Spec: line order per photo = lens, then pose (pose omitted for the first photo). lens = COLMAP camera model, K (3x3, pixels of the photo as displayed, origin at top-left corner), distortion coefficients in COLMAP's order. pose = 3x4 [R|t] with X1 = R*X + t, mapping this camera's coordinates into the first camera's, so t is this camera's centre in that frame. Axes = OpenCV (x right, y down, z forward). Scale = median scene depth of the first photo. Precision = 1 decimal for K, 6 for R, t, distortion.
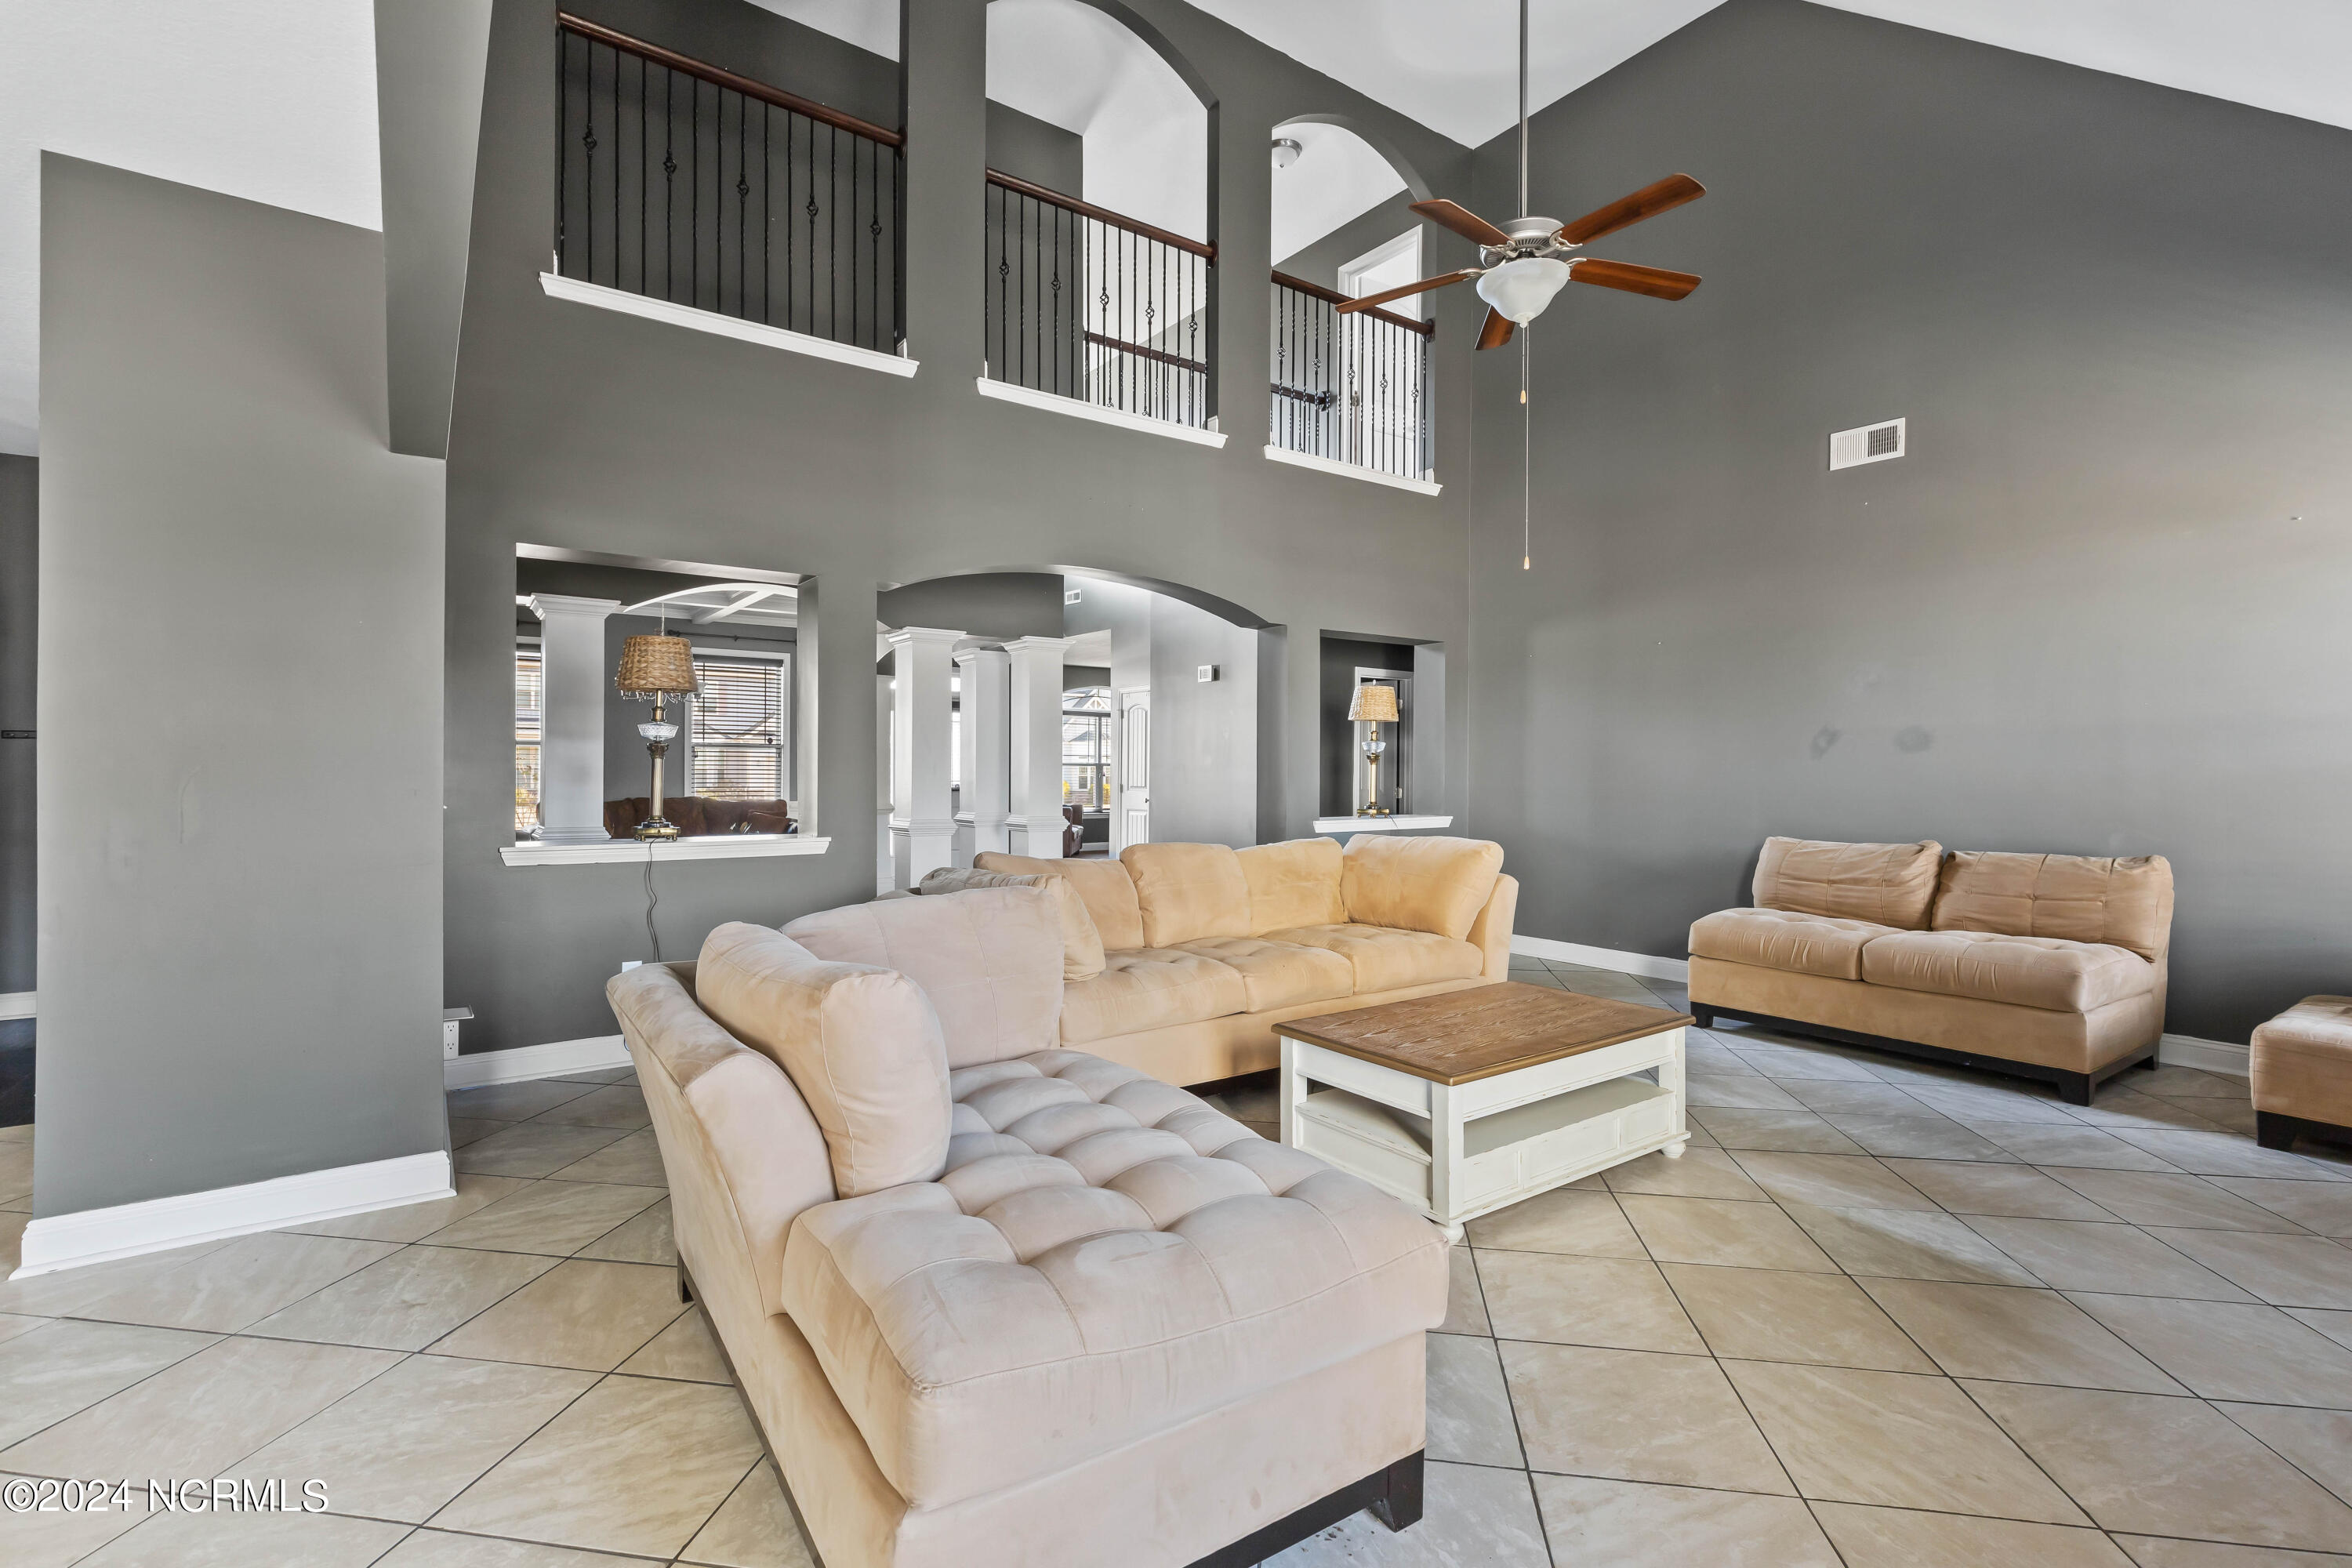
lens RADIAL K [[1073.8, 0, 1170.7], [0, 1073.8, 777.8], [0, 0, 1]] dist [0.006834, -0.001112]
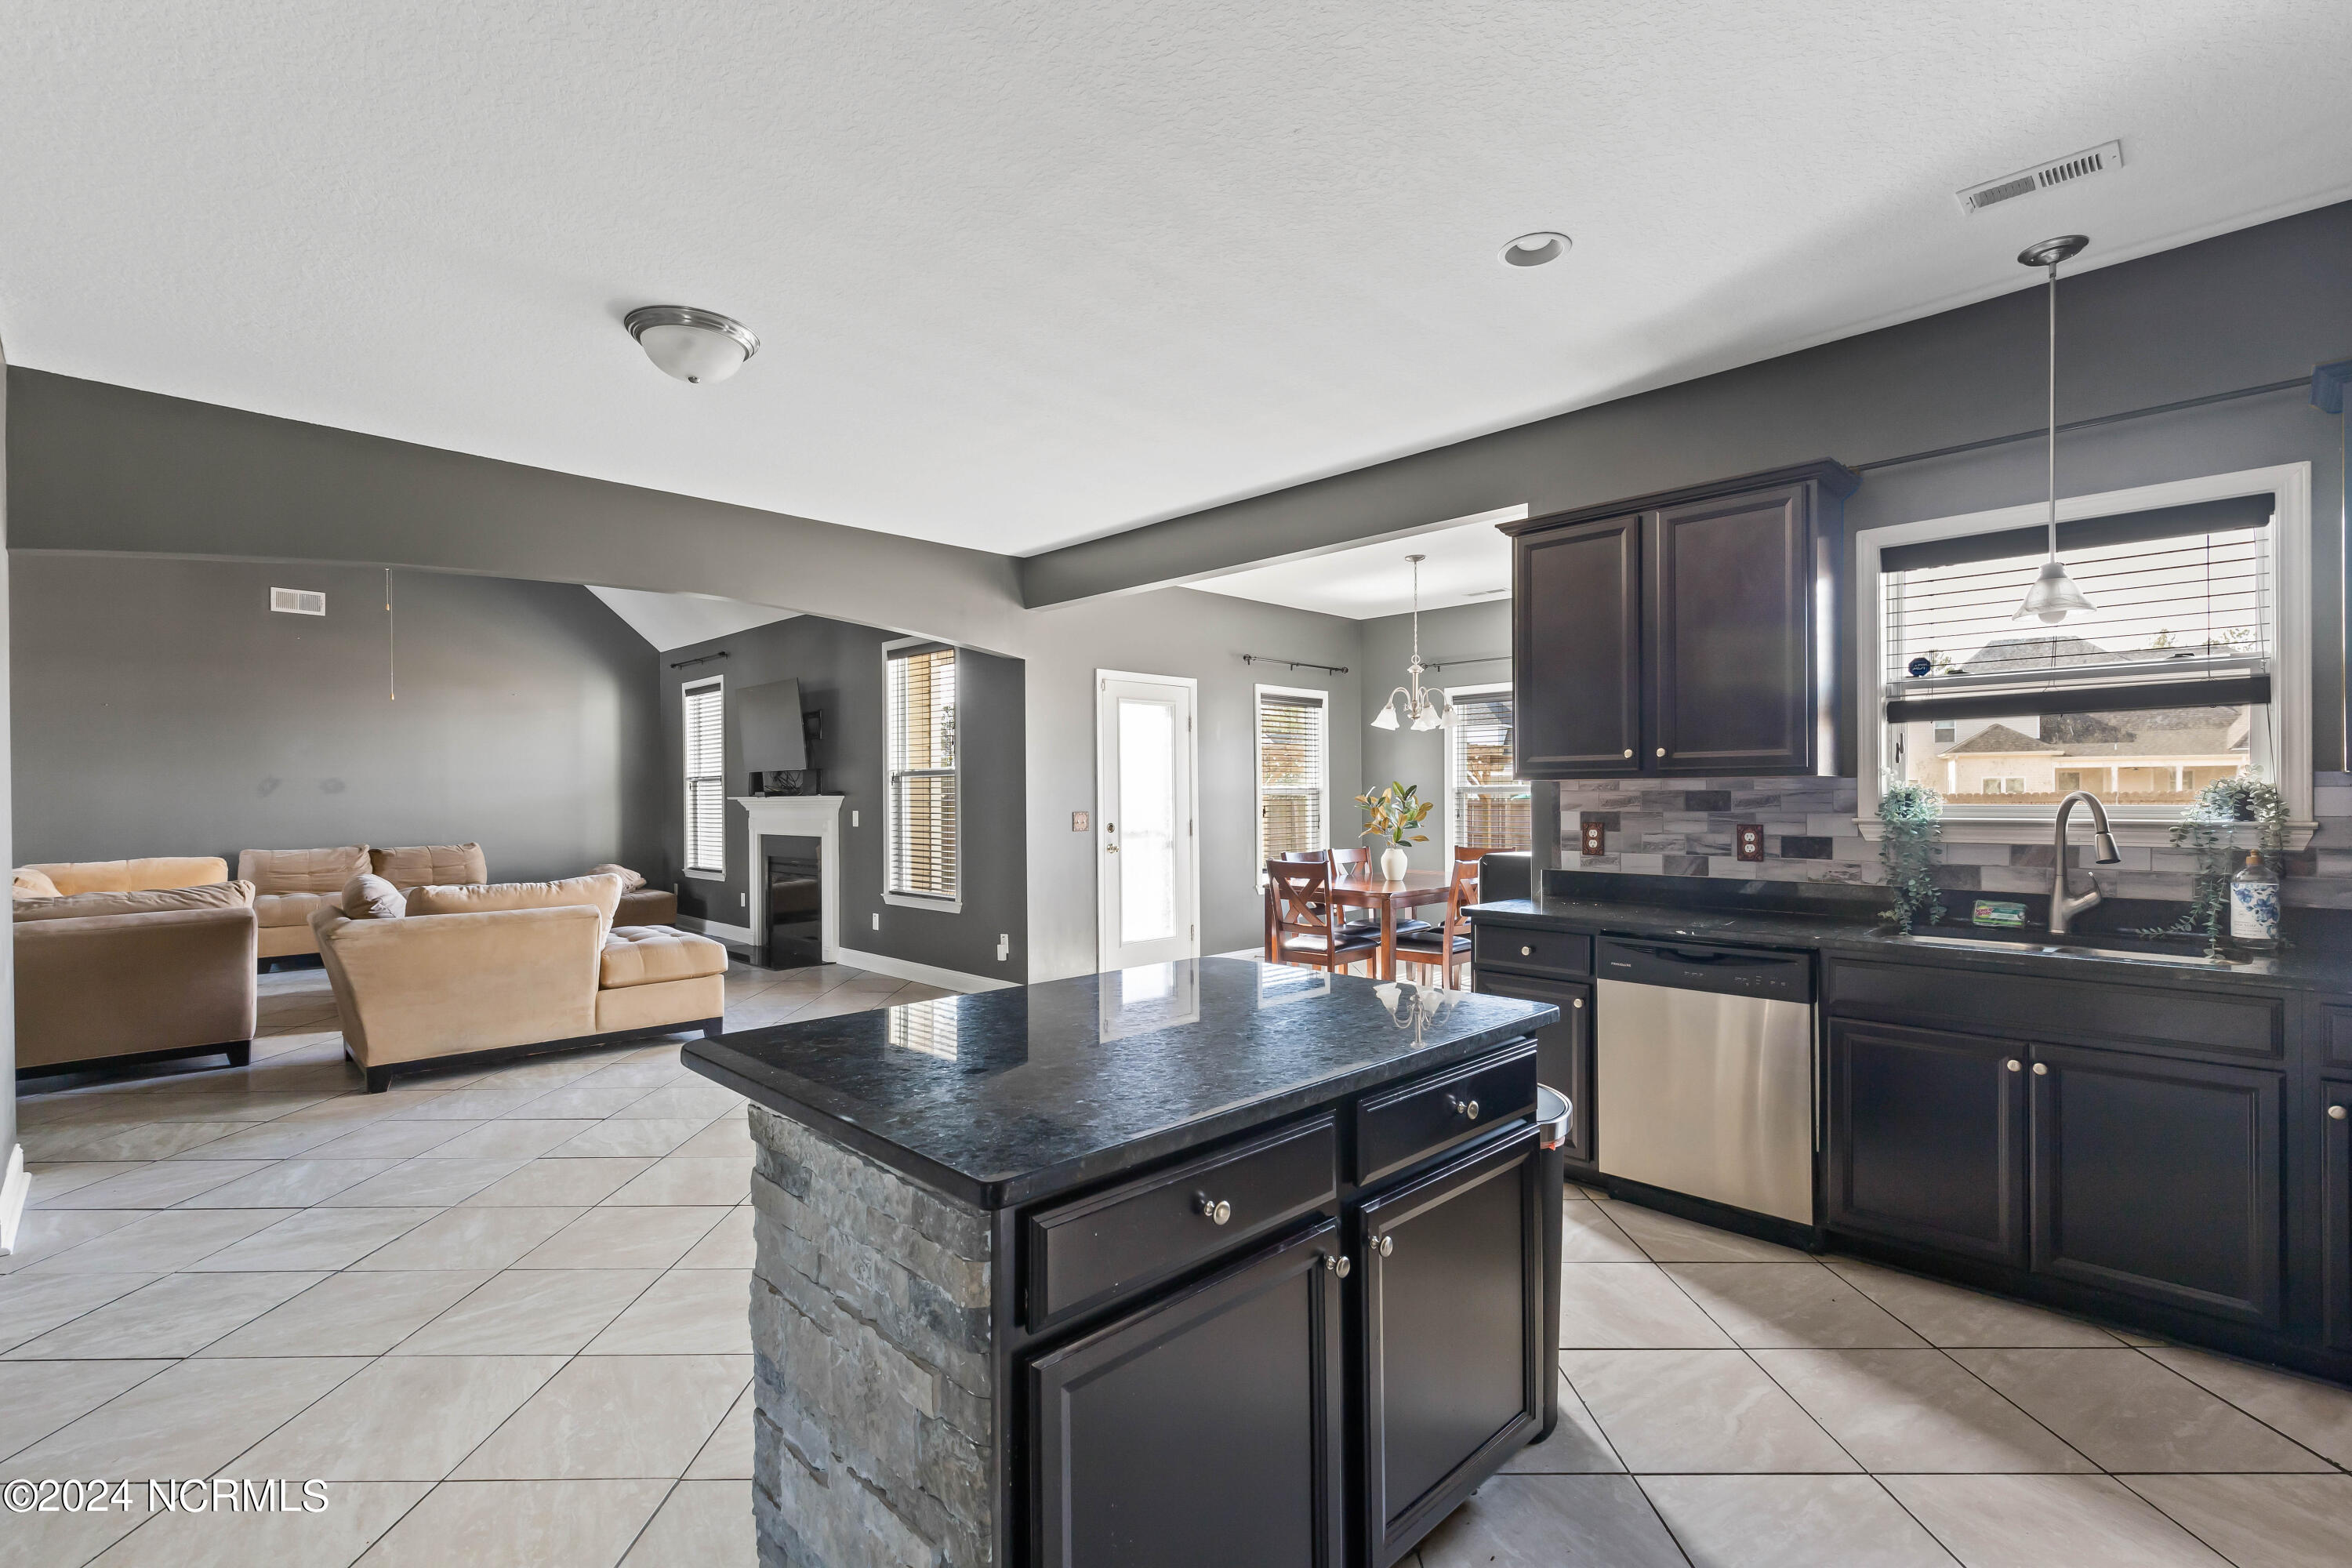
lens RADIAL K [[1073.8, 0, 1154.7], [0, 1073.8, 799.3], [0, 0, 1]] dist [0.006834, -0.001112]
pose [[-0.141138, -0.004013, 0.989982, -1.997100], [0.012922, 0.999899, 0.005896, -0.014607], [-0.989906, 0.013624, -0.141072, -0.054321]]
